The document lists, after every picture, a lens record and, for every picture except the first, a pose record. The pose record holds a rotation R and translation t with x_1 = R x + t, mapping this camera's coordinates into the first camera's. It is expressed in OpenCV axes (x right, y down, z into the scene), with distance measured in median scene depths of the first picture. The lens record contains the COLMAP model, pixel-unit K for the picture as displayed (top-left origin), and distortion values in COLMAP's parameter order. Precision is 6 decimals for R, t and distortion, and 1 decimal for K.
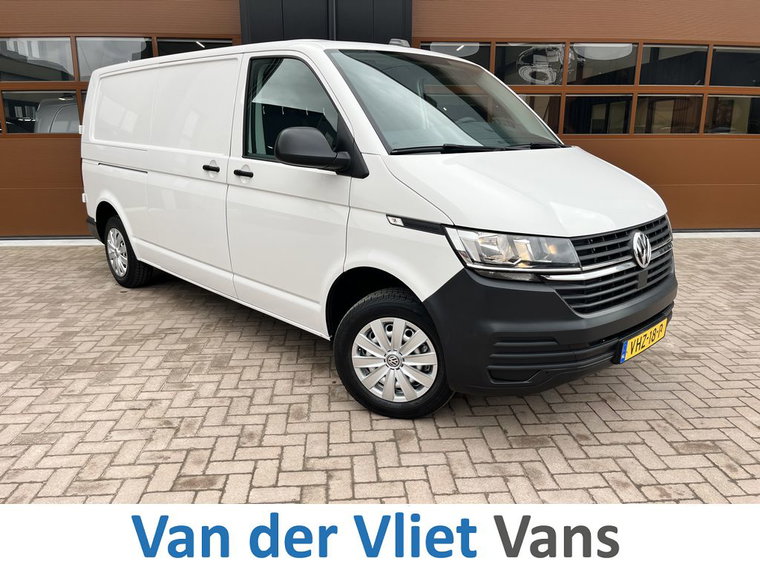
lens RADIAL K [[585.6, 0, 384.5], [0, 585.6, 288.7], [0, 0, 1]] dist [0.067076, -0.109035]
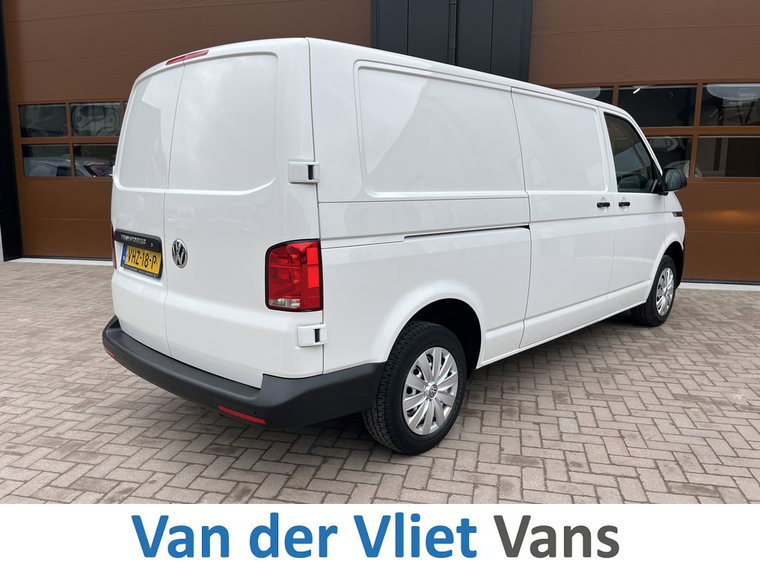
lens RADIAL K [[588.9, 0, 380.0], [0, 588.9, 285.0], [0, 0, 1]] dist [0.068992, -0.115057]
pose [[0.954567, 0.053490, -0.293157, 0.256319], [-0.077953, 0.994324, -0.072404, 0.039290], [0.287620, 0.091967, 0.953319, -0.083644]]
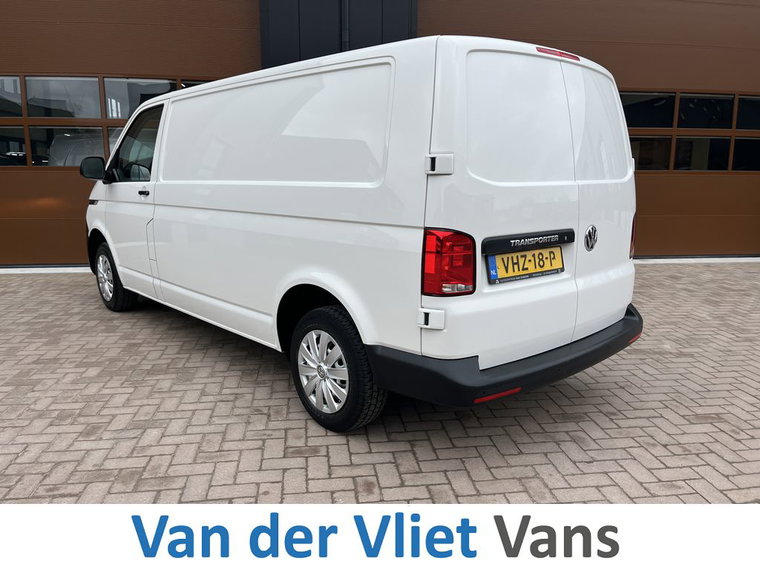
lens RADIAL K [[585.6, 0, 384.5], [0, 585.6, 288.7], [0, 0, 1]] dist [0.067076, -0.109035]
pose [[0.998370, -0.007084, 0.056633, -0.166427], [0.010524, 0.998102, -0.060678, 0.056308], [-0.056096, 0.061175, 0.996550, -0.163833]]
